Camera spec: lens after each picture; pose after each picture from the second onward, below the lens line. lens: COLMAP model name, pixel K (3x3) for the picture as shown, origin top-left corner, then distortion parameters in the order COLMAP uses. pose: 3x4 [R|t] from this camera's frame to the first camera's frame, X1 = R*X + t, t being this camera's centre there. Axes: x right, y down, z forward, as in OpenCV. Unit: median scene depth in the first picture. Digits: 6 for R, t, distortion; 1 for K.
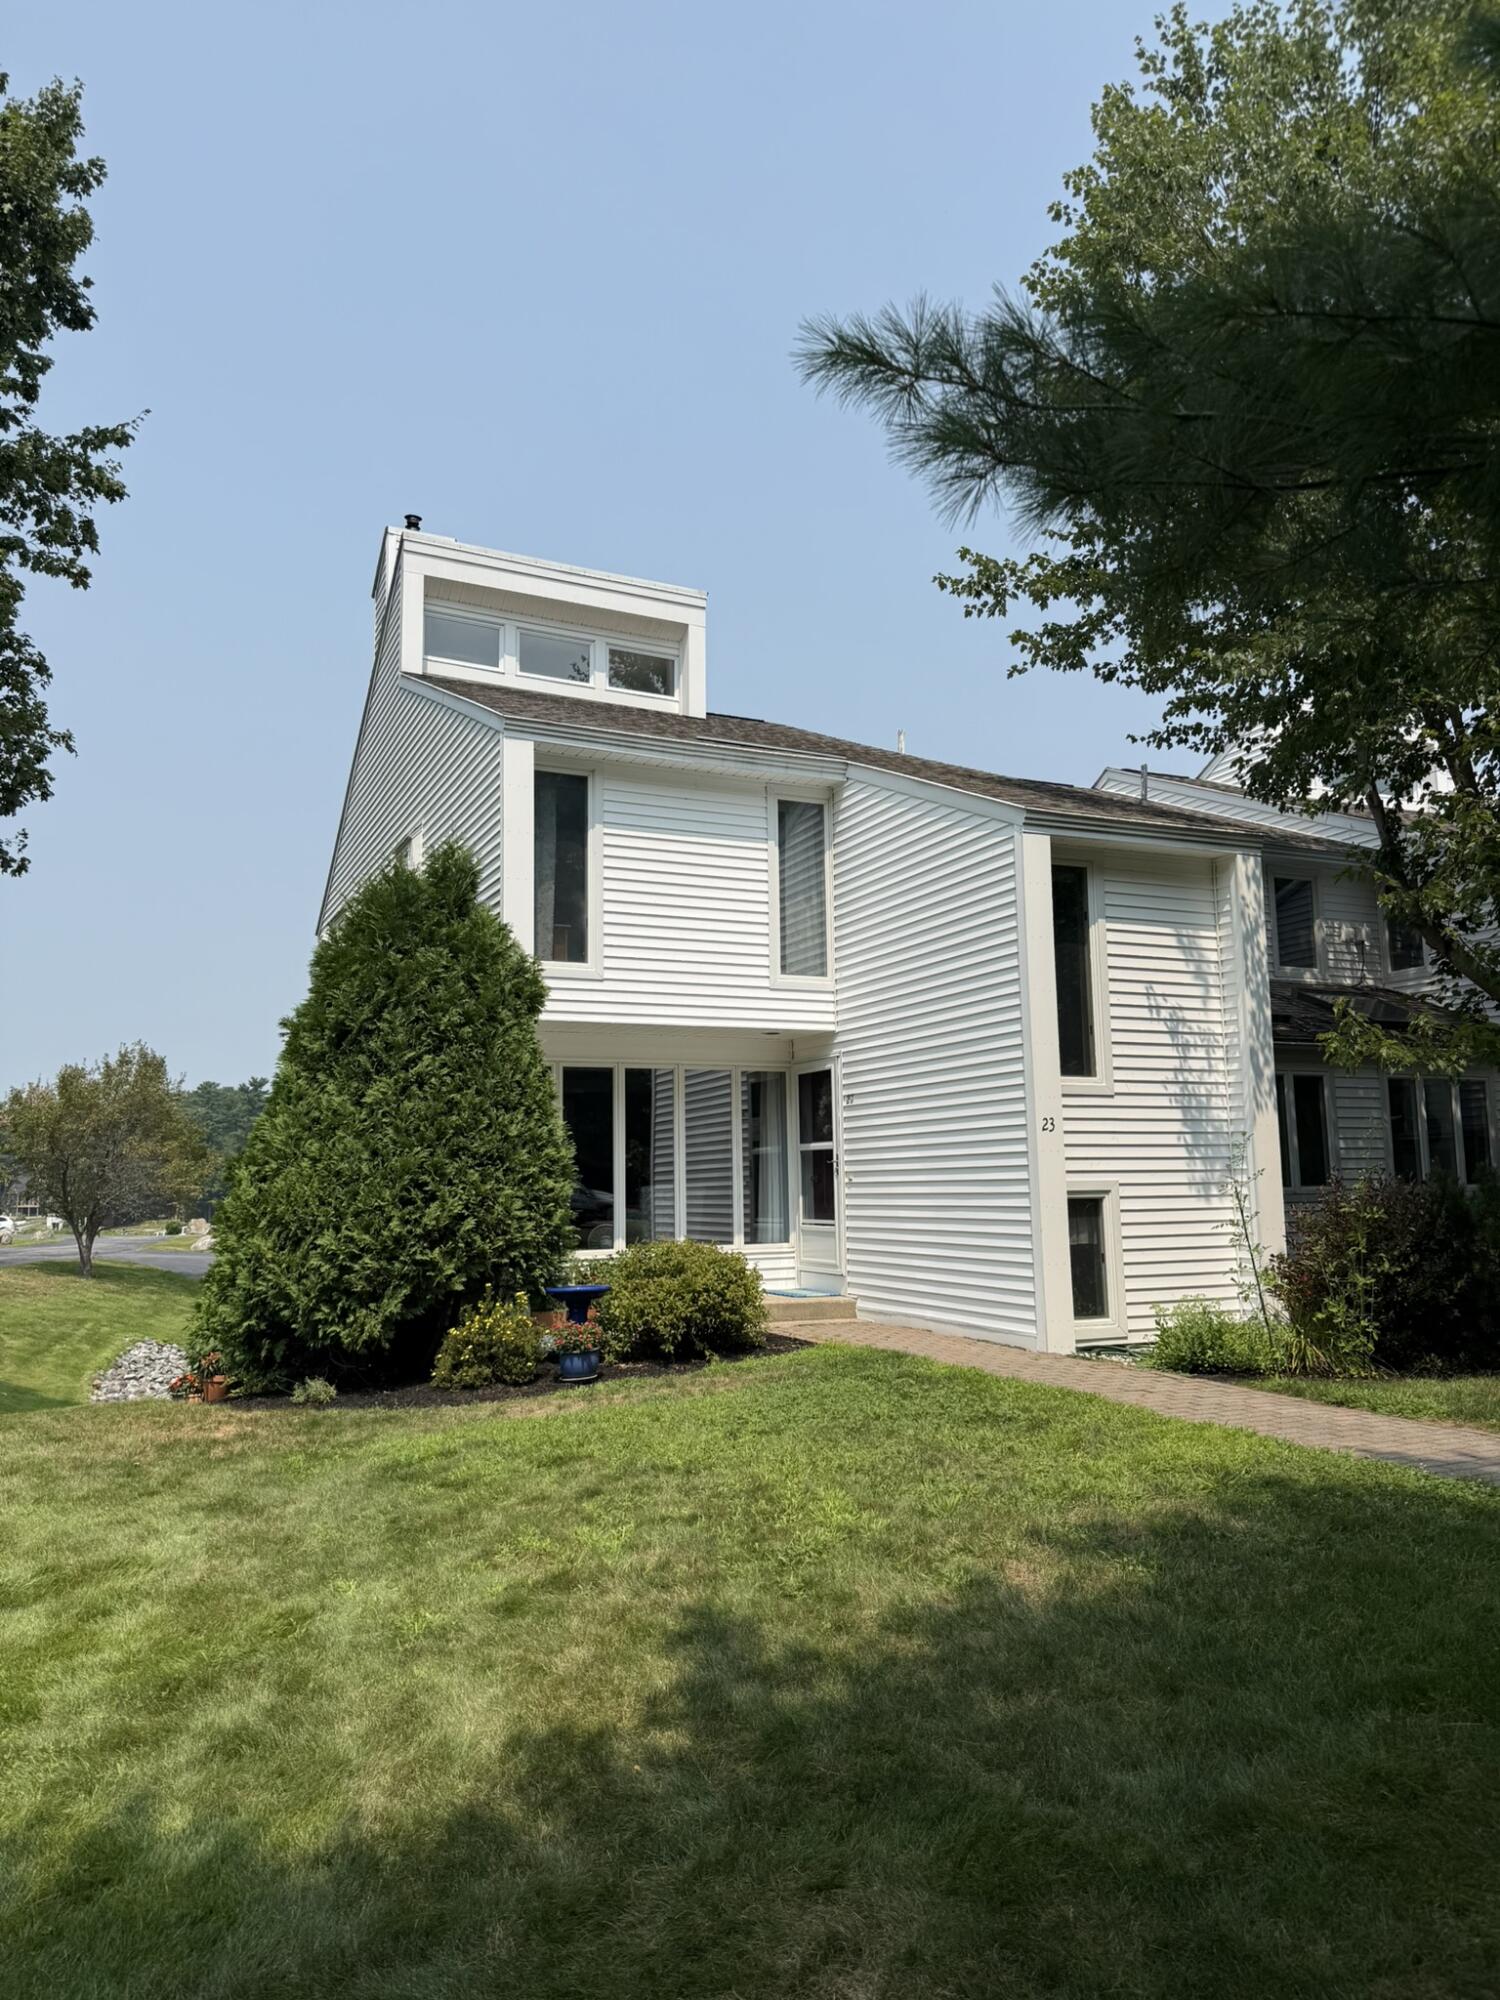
lens RADIAL K [[1397.4, 0, 750.2], [0, 1397.4, 992.7], [0, 0, 1]] dist [-0.000089, 0.000420]
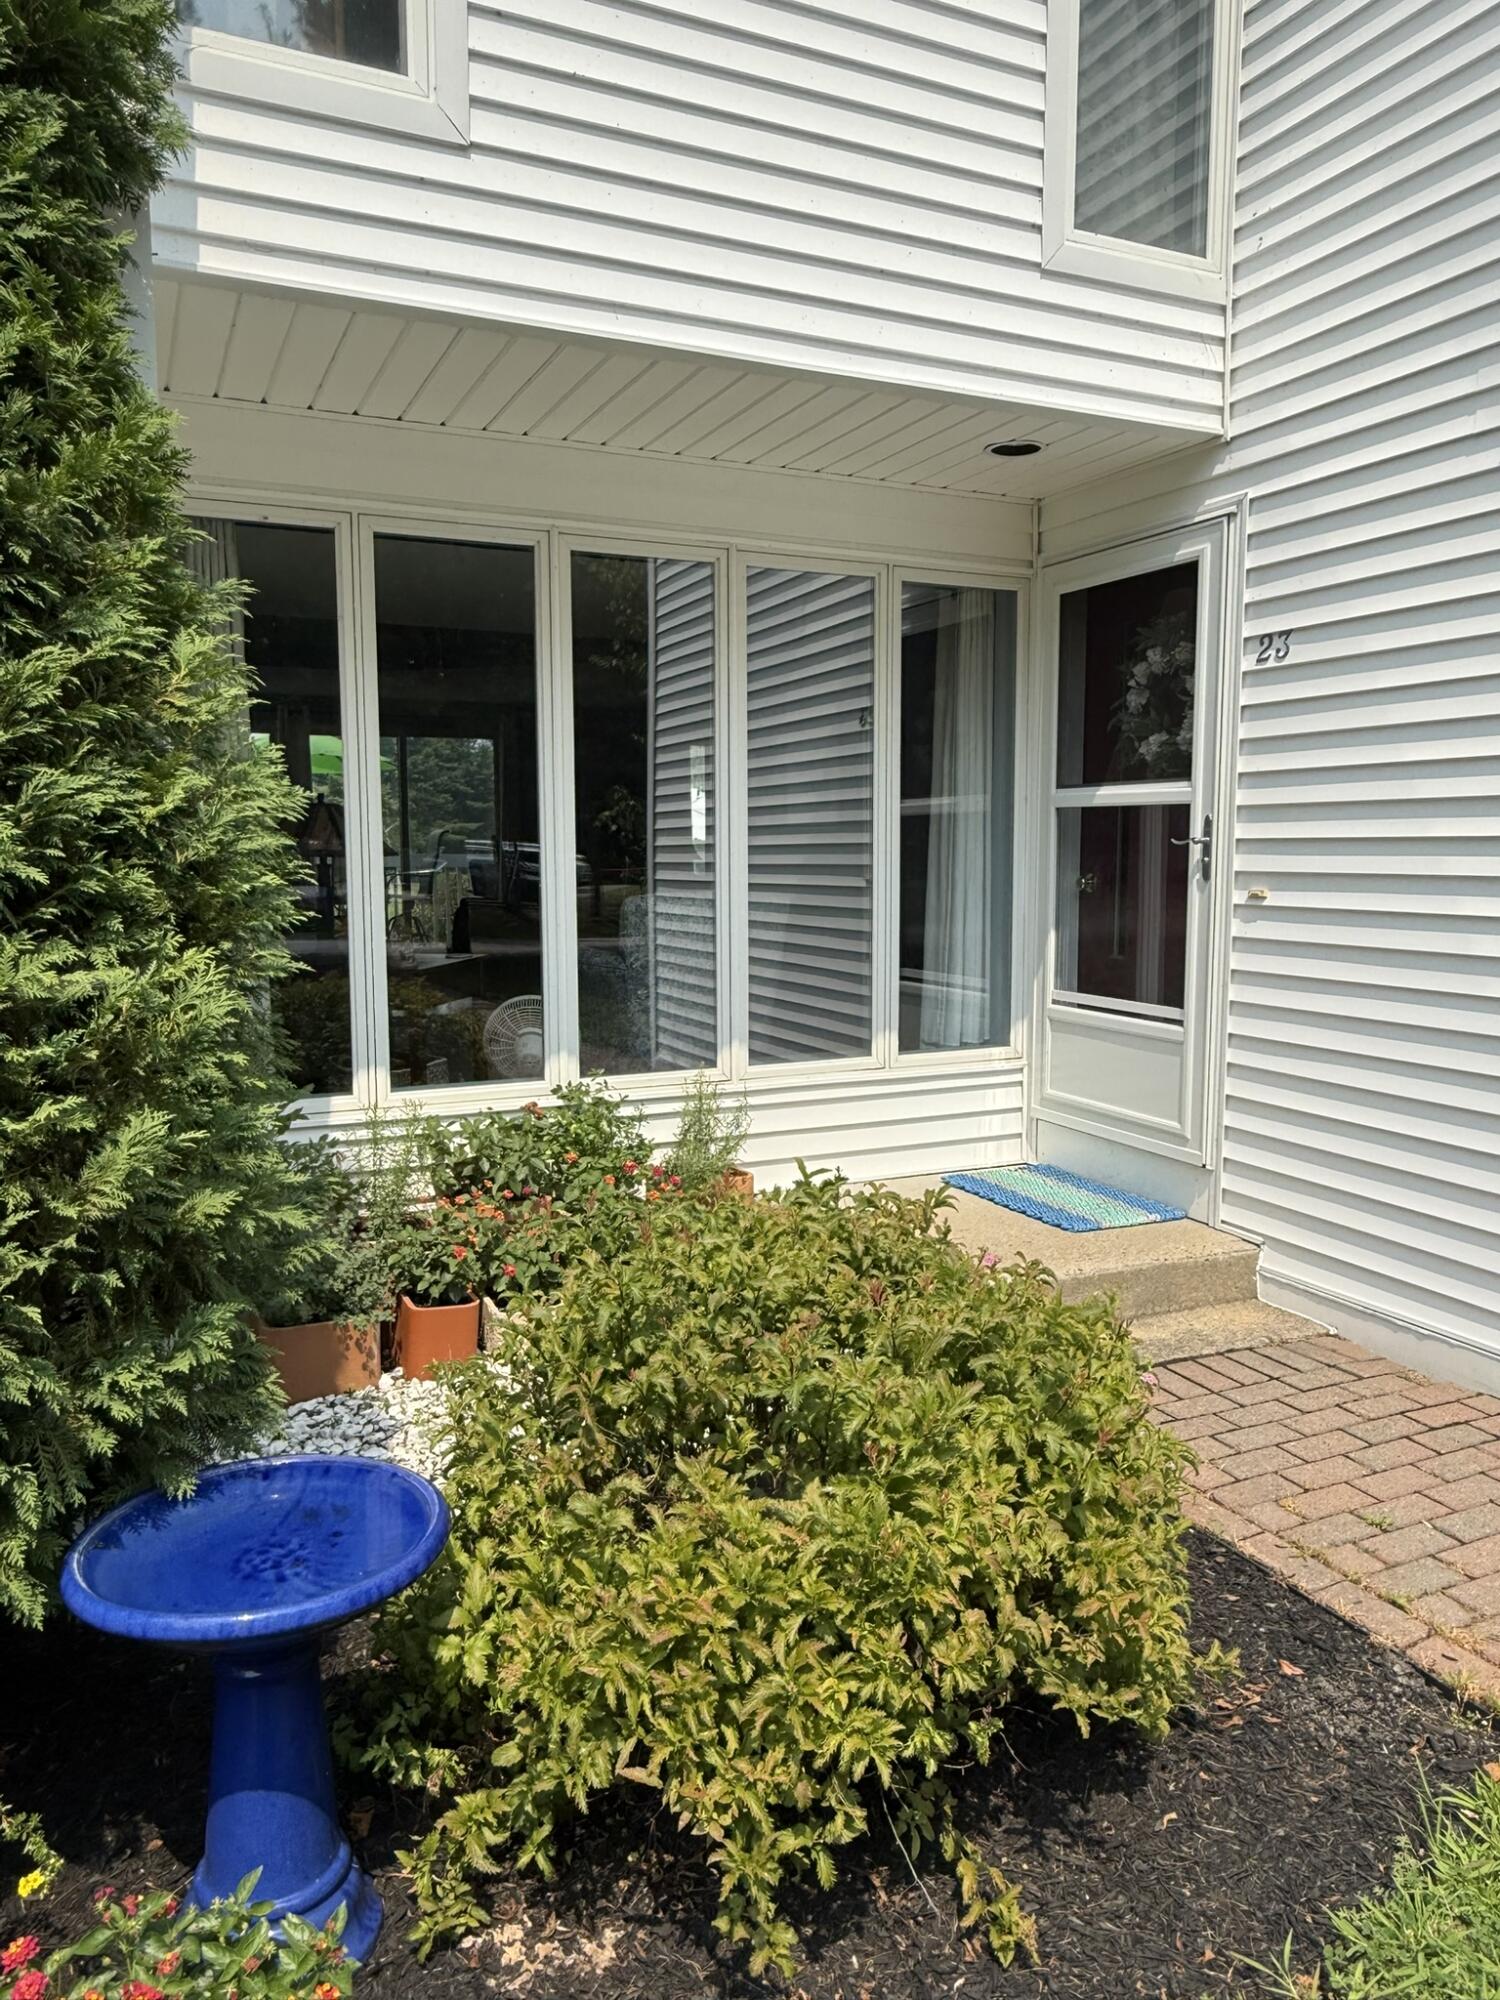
lens RADIAL K [[1397.4, 0, 755.1], [0, 1397.4, 994.5], [0, 0, 1]] dist [-0.000089, 0.000420]
pose [[0.999864, 0.013728, 0.009152, -0.047817], [-0.015536, 0.970136, 0.242065, 0.076136], [-0.005556, -0.242174, 0.970217, 0.657276]]
